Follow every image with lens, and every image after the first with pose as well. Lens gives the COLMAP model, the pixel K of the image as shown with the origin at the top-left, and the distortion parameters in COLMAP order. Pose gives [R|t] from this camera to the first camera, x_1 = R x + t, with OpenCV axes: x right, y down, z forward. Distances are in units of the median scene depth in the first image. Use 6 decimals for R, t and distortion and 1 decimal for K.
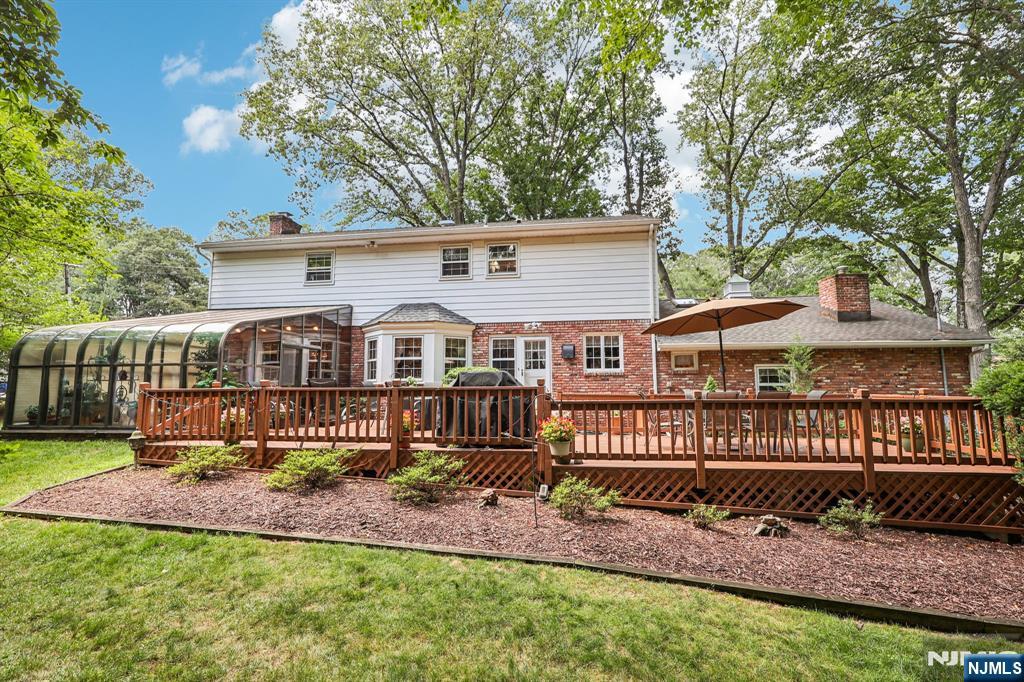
lens RADIAL K [[417.0, 0, 512.0], [0, 417.0, 341.0], [0, 0, 1]] dist [-0.000884, -0.000130]
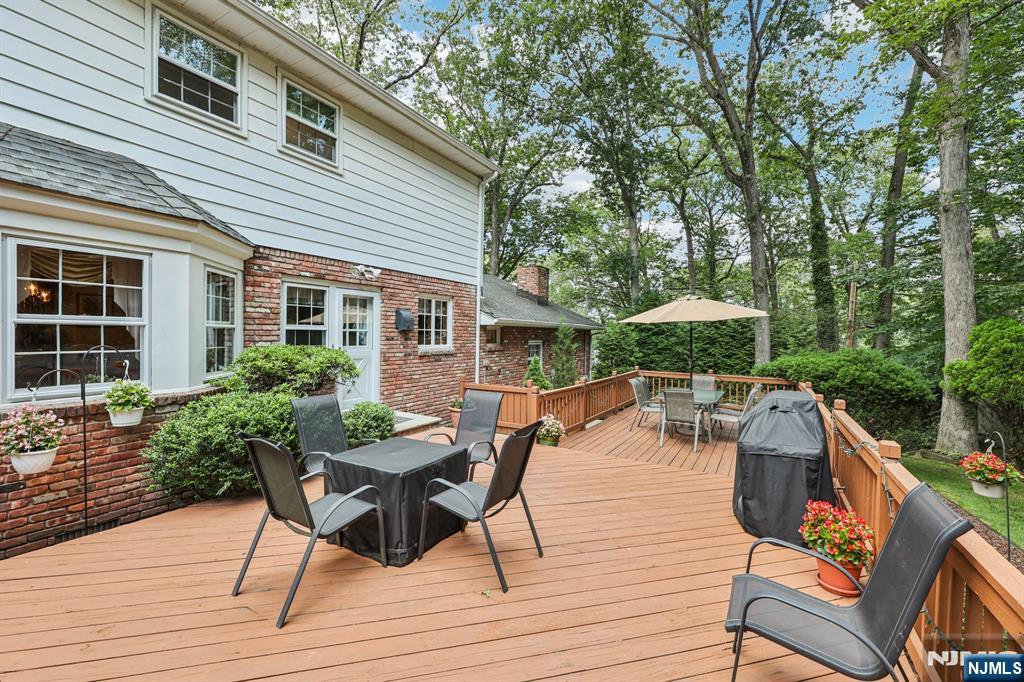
lens RADIAL K [[417.0, 0, 512.0], [0, 417.0, 341.0], [0, 0, 1]] dist [-0.000884, -0.000130]
pose [[0.410329, -0.001459, 0.911936, -0.390572], [-0.117183, 0.991624, 0.054313, 0.003279], [-0.904377, -0.129150, 0.406721, 0.574043]]
